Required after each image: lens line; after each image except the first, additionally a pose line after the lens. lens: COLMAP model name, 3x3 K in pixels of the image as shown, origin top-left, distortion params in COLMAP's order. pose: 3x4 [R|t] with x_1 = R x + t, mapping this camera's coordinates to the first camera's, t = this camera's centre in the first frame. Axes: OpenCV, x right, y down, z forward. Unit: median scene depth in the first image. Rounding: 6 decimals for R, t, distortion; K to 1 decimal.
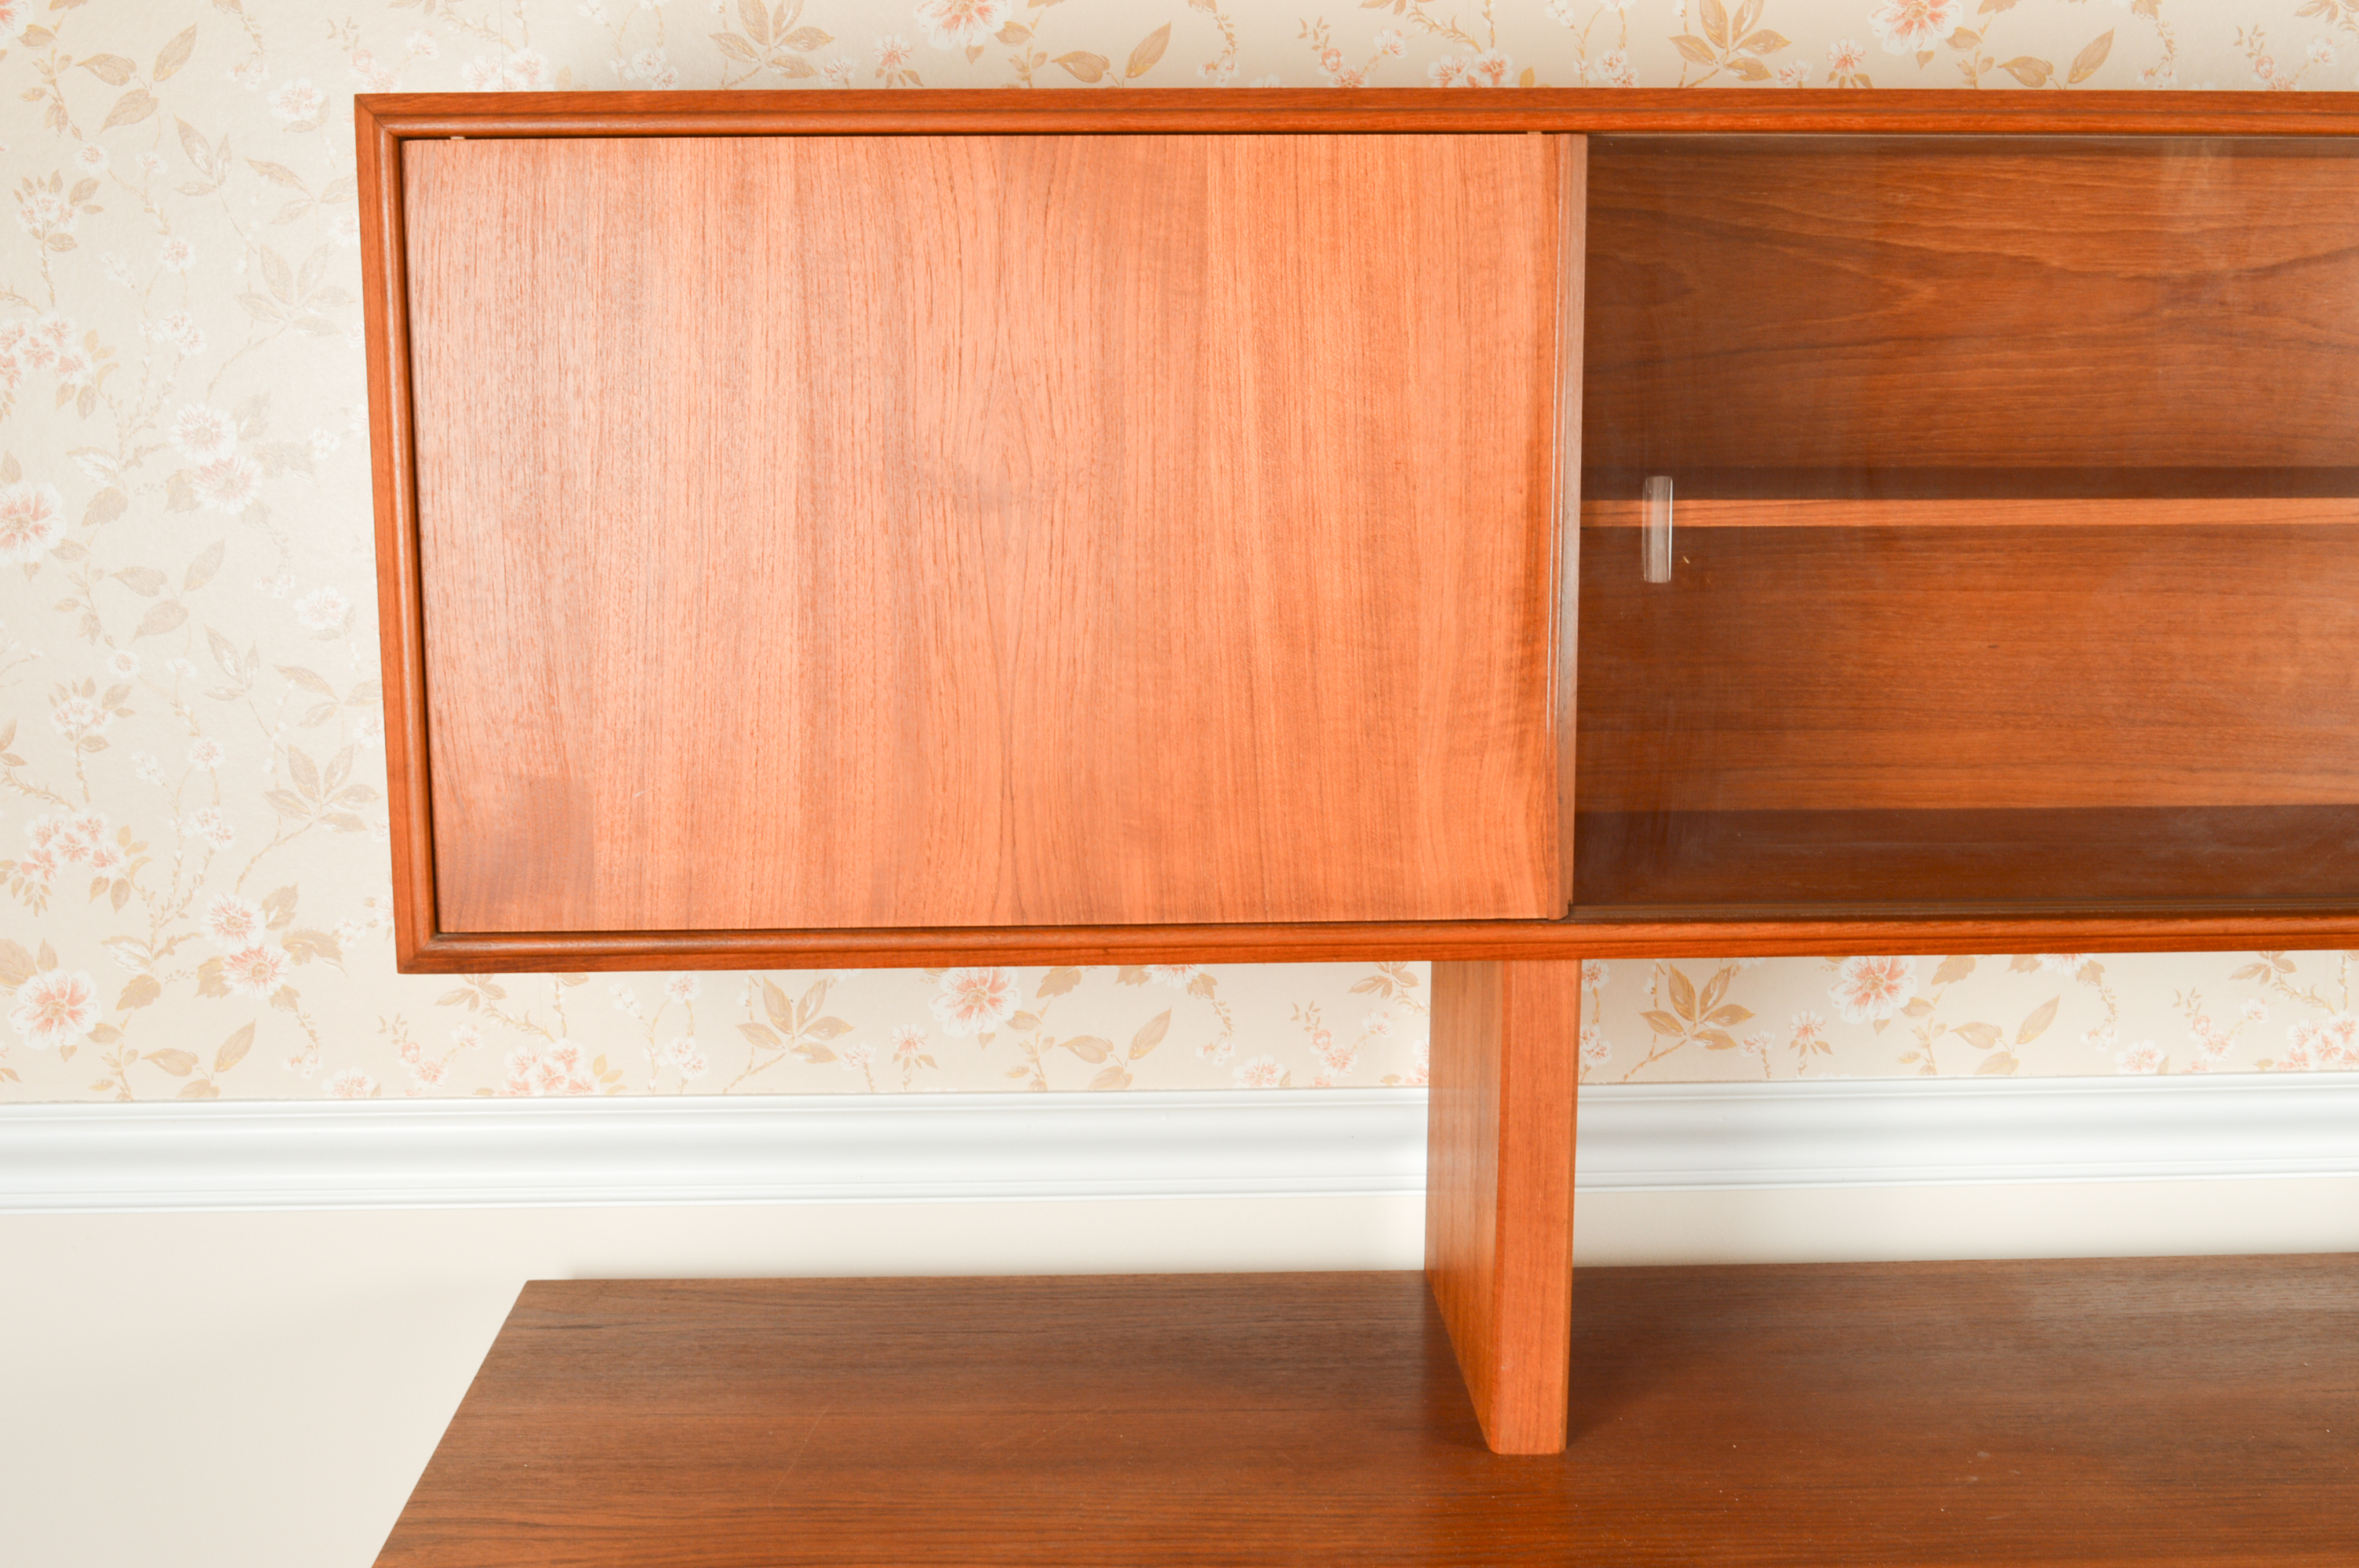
lens RADIAL K [[2818.0, 0, 1179.4], [0, 2818.0, 775.8], [0, 0, 1]] dist [-0.046931, 0.000000]
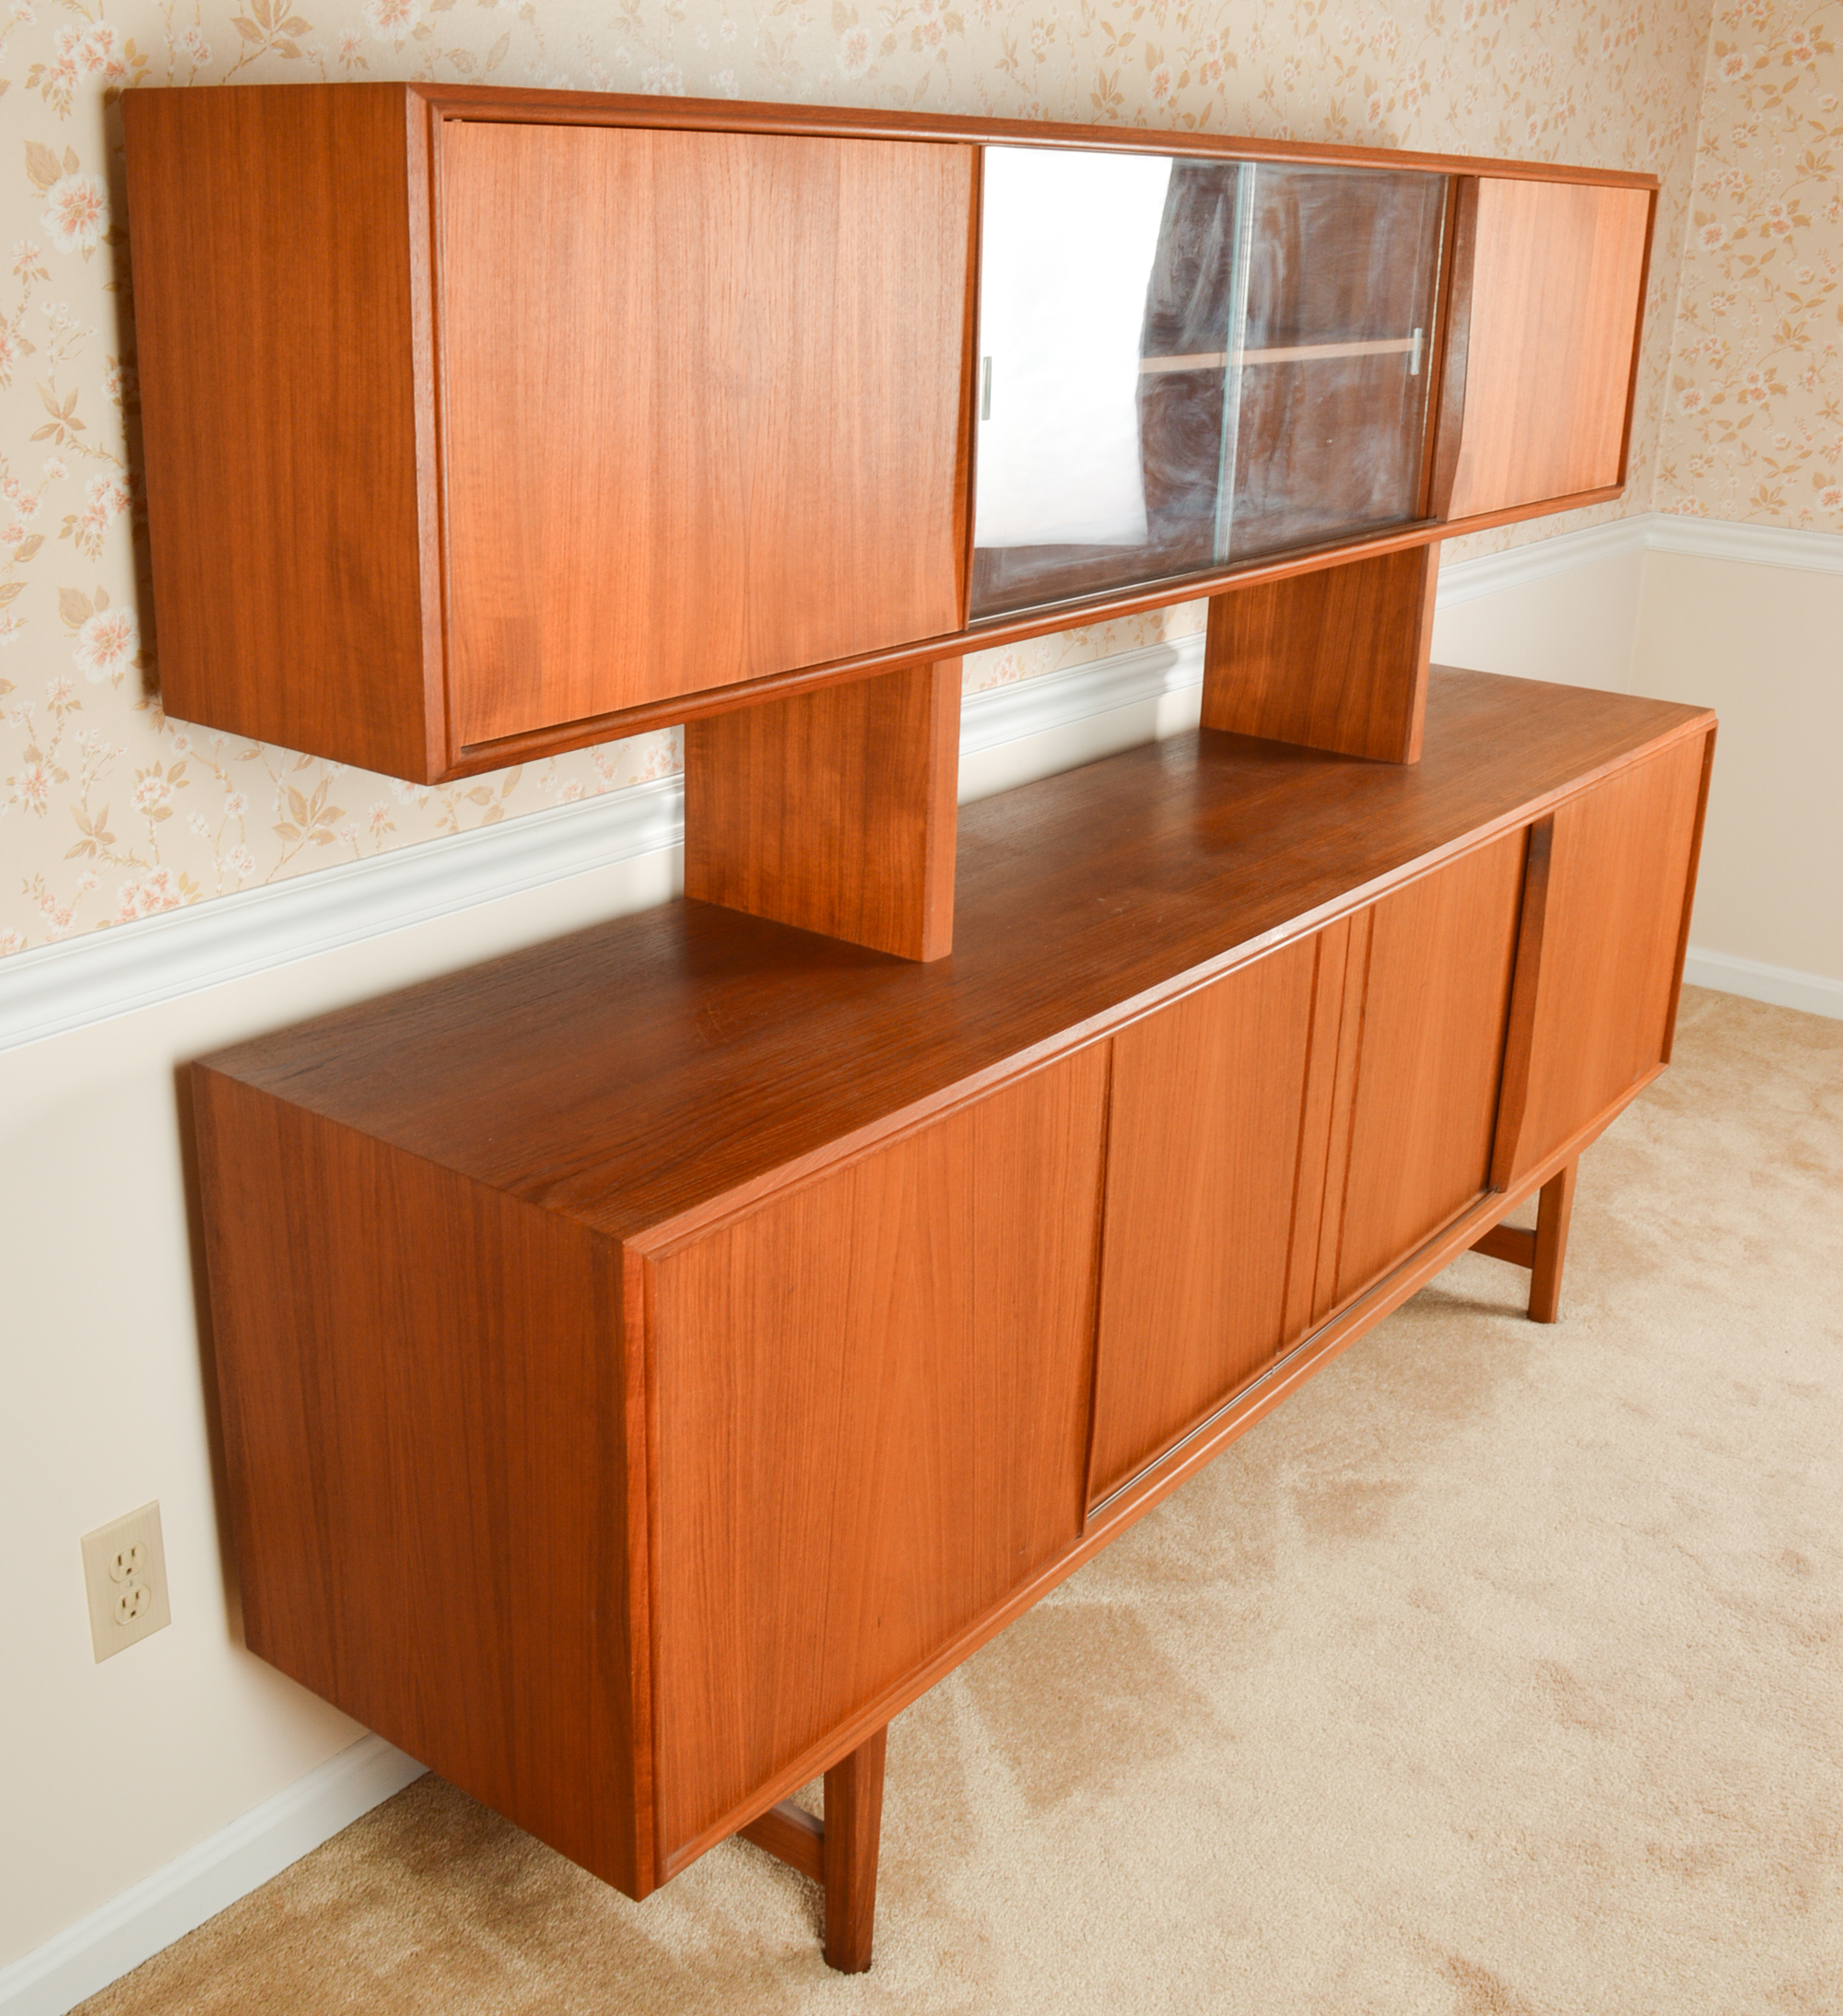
lens RADIAL K [[2205.6, 0, 899.7], [0, 2205.6, 938.9], [0, 0, 1]] dist [-0.073208, 0.000000]
pose [[0.642402, -0.229661, 0.731147, -0.756438], [0.107912, 0.971643, 0.210390, -0.042557], [-0.758732, -0.056256, 0.648969, 0.150601]]
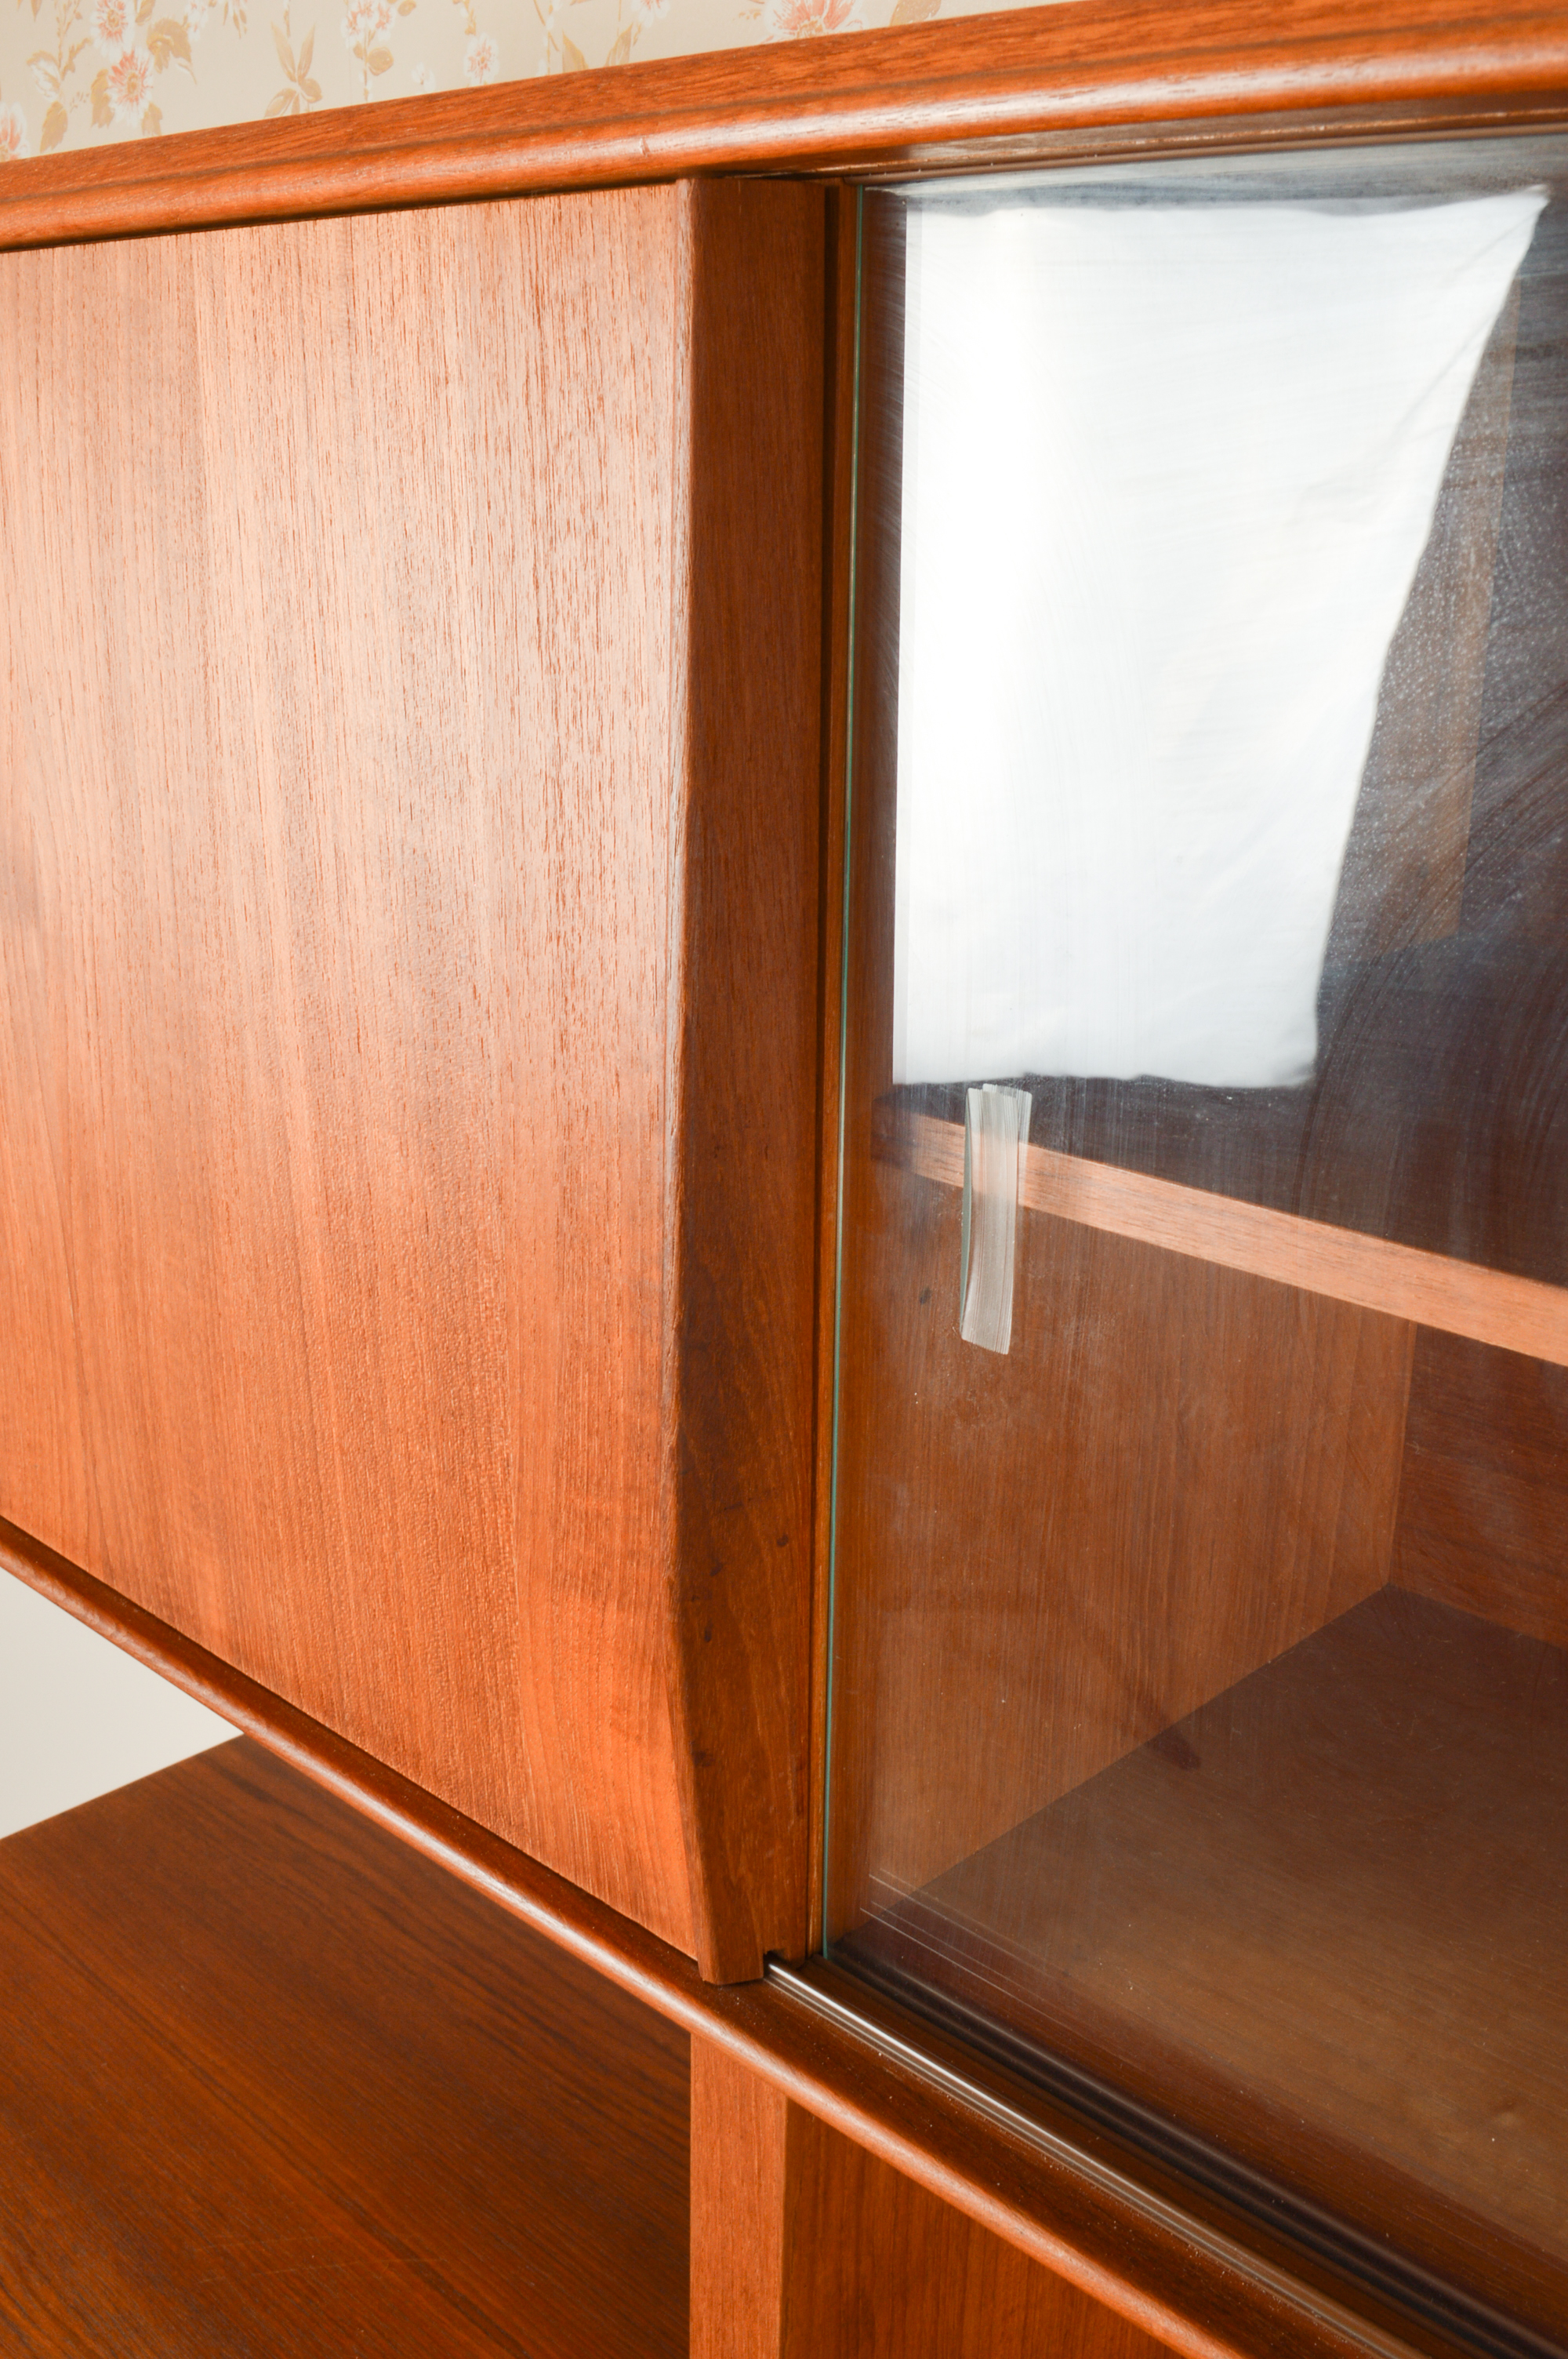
lens RADIAL K [[2305.0, 0, 787.2], [0, 2305.0, 1182.6], [0, 0, 1]] dist [-0.063051, 0.000000]
pose [[0.693768, 0.236339, -0.680315, 0.313747], [-0.139536, 0.970833, 0.194969, -0.129376], [0.706552, -0.040335, 0.706511, 0.640361]]
